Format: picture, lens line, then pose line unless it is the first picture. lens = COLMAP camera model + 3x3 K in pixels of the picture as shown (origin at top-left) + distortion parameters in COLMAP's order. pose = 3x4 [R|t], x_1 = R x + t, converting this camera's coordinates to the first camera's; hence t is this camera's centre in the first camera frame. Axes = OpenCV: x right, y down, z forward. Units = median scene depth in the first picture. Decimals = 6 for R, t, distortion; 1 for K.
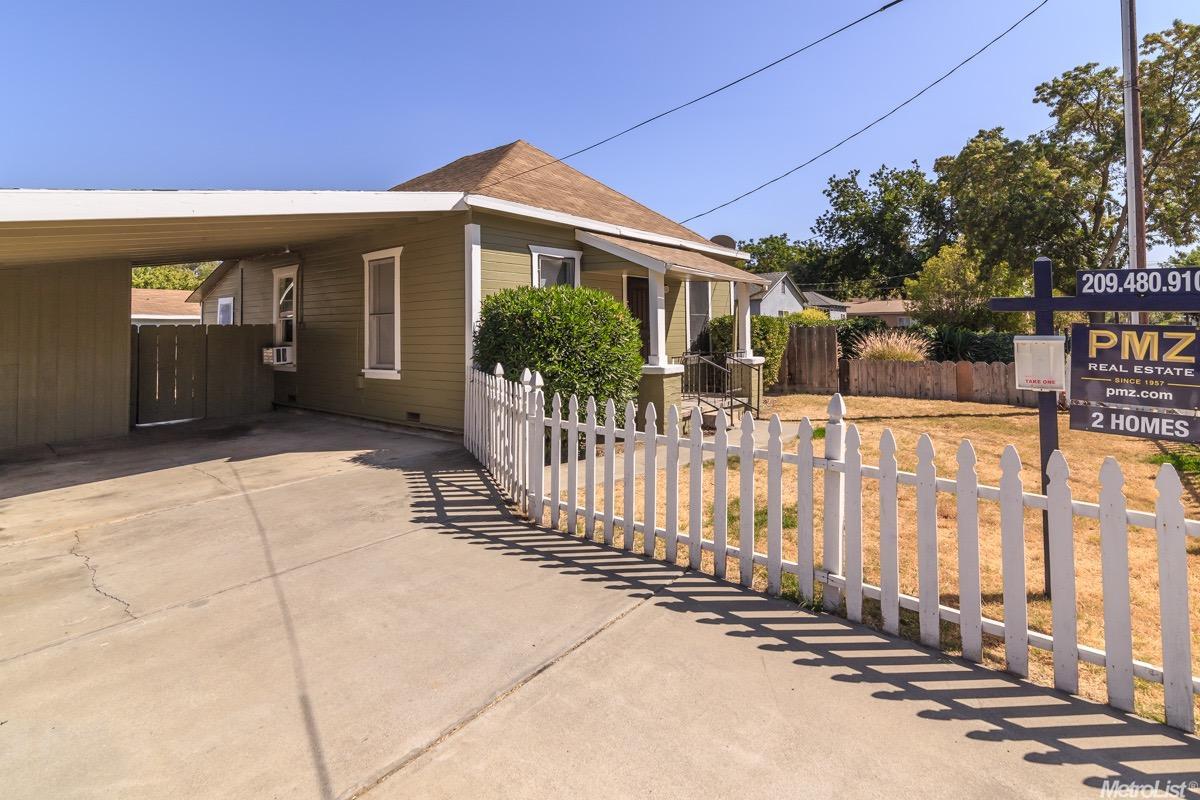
lens RADIAL K [[551.7, 0, 603.4], [0, 551.7, 316.8], [0, 0, 1]] dist [0.003902, 0.001712]
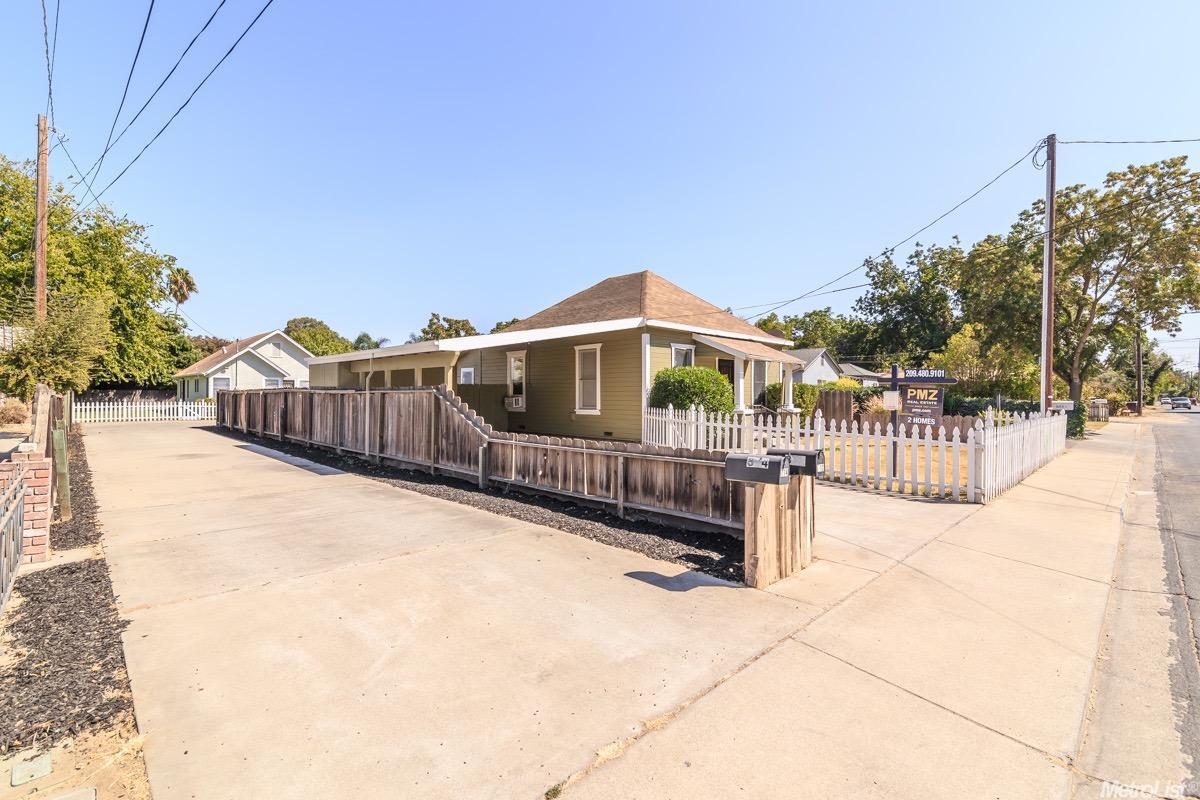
lens RADIAL K [[551.7, 0, 597.3], [0, 551.7, 401.9], [0, 0, 1]] dist [0.003902, 0.001712]
pose [[0.996472, 0.016344, -0.082319, -0.166285], [-0.013406, 0.999257, 0.036127, 0.002299], [0.082848, -0.034896, 0.995951, -0.647131]]
